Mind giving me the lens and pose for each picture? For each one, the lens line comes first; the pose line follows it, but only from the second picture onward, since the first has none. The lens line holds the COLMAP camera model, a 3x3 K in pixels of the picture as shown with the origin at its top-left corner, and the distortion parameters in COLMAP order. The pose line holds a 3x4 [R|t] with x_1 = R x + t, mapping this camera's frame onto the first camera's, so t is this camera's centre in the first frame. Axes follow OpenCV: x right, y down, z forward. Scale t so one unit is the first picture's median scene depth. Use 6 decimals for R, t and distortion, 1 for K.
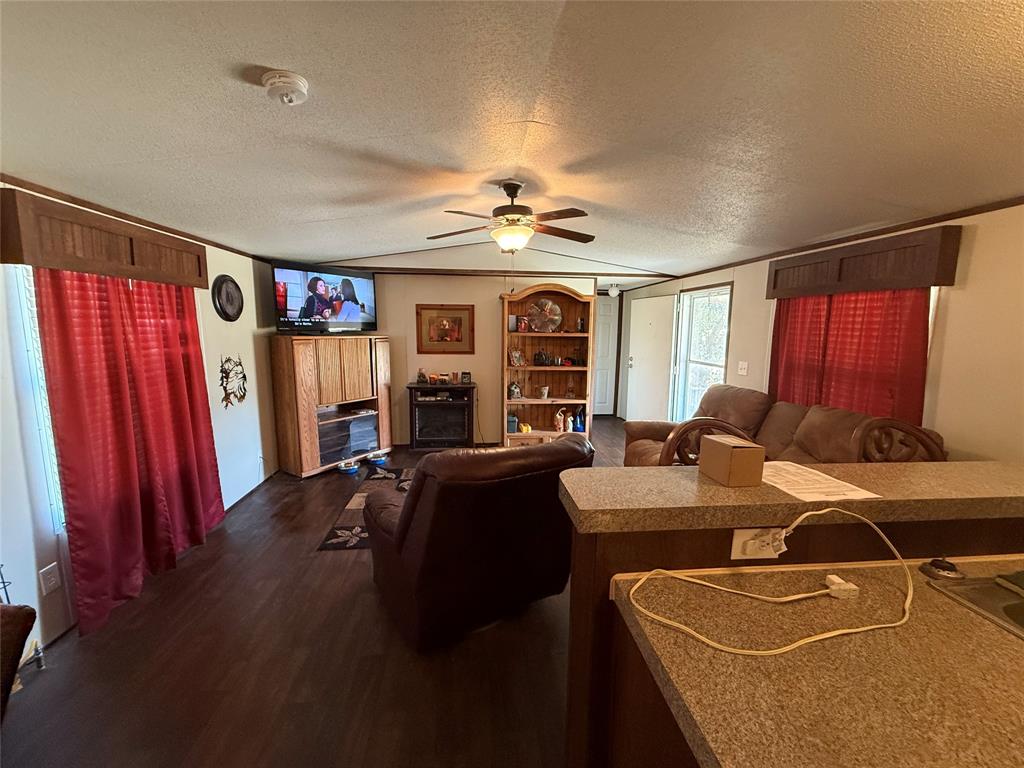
lens RADIAL K [[404.3, 0, 507.8], [0, 404.3, 383.0], [0, 0, 1]] dist [0.001620, 0.000062]
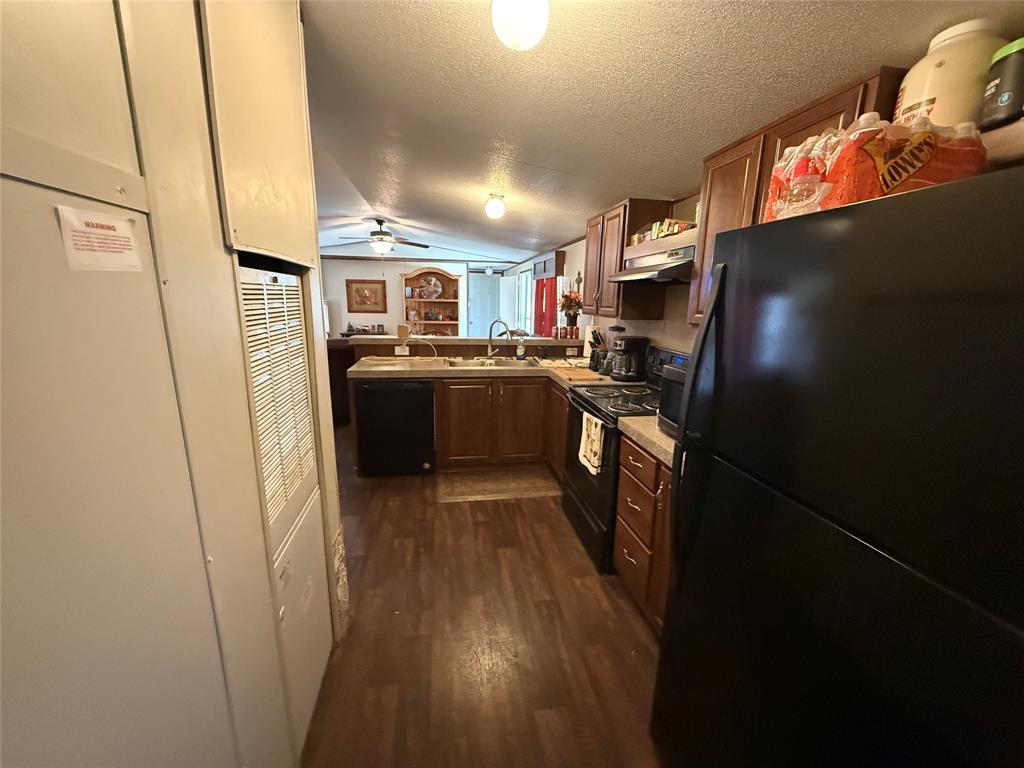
lens RADIAL K [[404.3, 0, 507.8], [0, 404.3, 383.0], [0, 0, 1]] dist [0.001620, 0.000062]
pose [[0.997515, -0.007507, 0.070048, 0.274129], [0.002647, 0.997598, 0.069219, 0.090263], [-0.070399, -0.068862, 0.995139, -0.584853]]
